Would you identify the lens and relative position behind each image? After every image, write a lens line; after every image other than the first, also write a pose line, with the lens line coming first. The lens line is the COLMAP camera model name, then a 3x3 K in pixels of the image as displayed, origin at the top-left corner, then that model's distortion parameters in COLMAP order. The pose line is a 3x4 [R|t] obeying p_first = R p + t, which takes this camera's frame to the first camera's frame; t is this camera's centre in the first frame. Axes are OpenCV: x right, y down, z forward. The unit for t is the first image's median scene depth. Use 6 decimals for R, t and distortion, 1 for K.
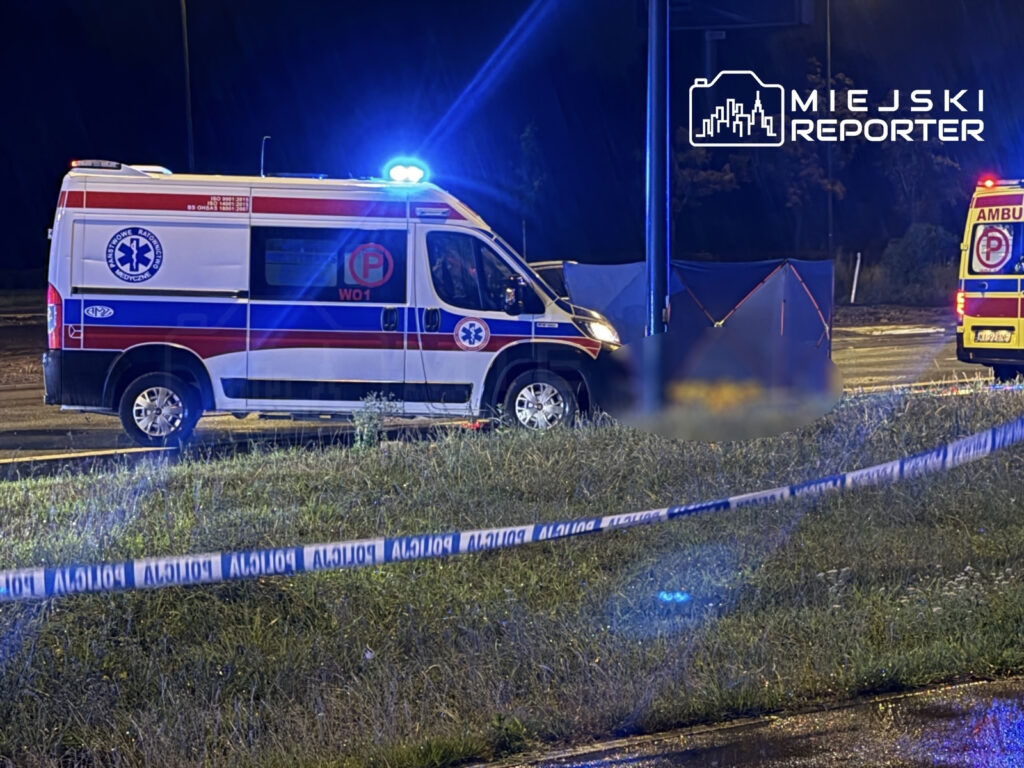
lens RADIAL K [[2363.4, 0, 514.6], [0, 2363.4, 382.1], [0, 0, 1]] dist [0.204535, 0.000000]
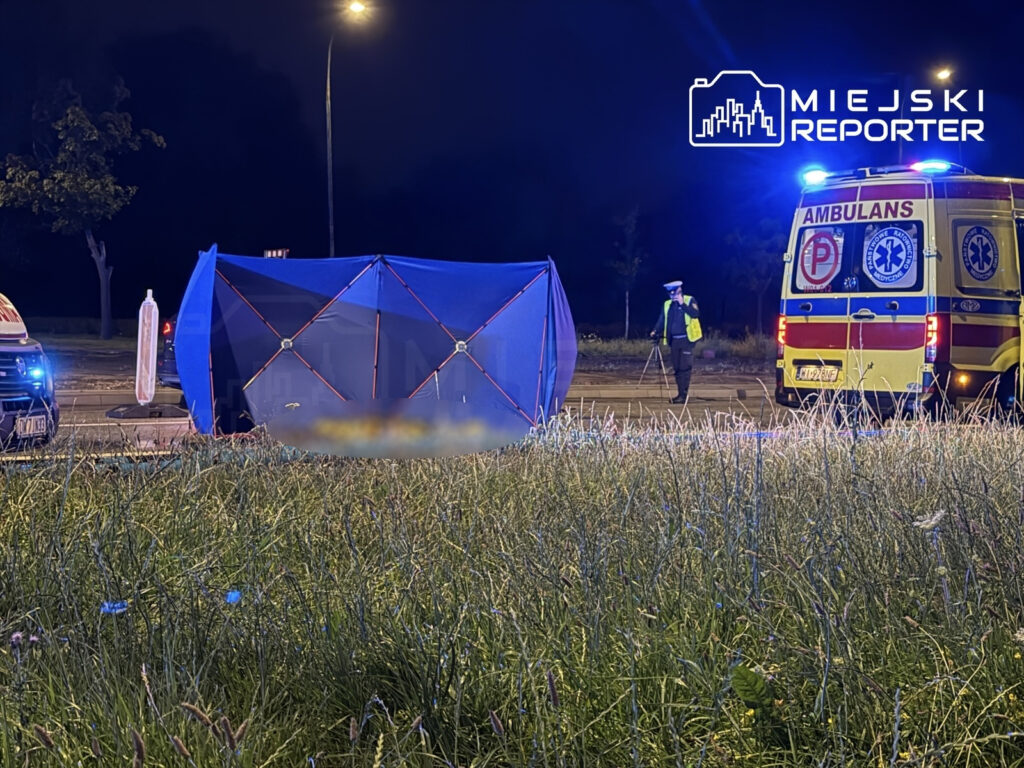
lens RADIAL K [[1752.5, 0, 511.2], [0, 1752.5, 381.5], [0, 0, 1]] dist [0.248605, 0.000000]
pose [[0.993103, 0.027492, -0.113979, 0.169665], [-0.030573, 0.999211, -0.025371, 0.000897], [0.113191, 0.028681, 0.993159, 0.429209]]
